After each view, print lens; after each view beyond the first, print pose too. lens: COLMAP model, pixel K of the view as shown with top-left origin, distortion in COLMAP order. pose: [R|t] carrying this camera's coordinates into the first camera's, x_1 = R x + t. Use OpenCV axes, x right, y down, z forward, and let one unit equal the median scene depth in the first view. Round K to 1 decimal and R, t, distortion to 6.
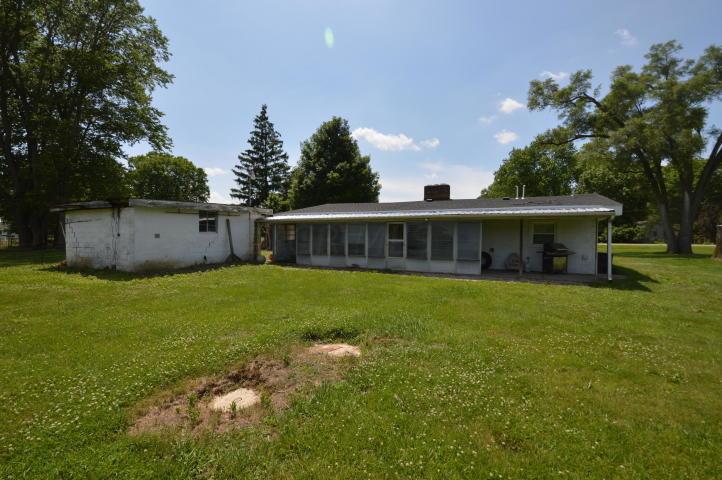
lens RADIAL K [[324.2, 0, 357.8], [0, 324.2, 240.0], [0, 0, 1]] dist [0.005874, -0.004451]
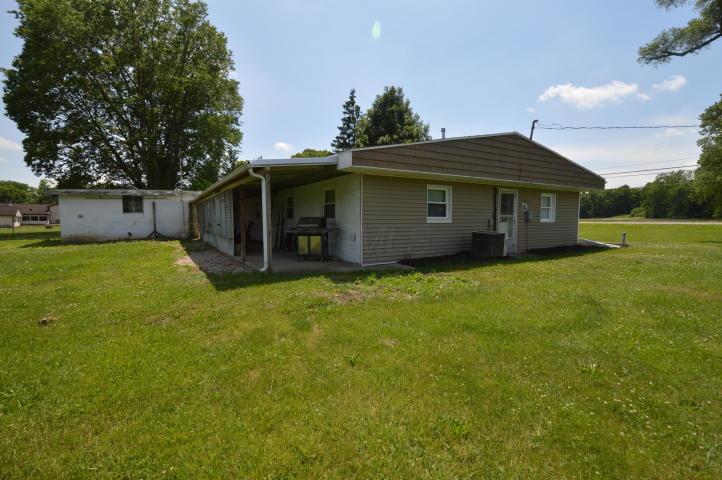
lens RADIAL K [[324.2, 0, 359.8], [0, 324.2, 239.3], [0, 0, 1]] dist [0.005874, -0.004451]
pose [[0.841036, 0.024875, -0.540407, 0.367047], [0.002492, 0.998754, 0.049850, 0.006280], [0.540973, -0.043273, 0.839926, 0.163218]]
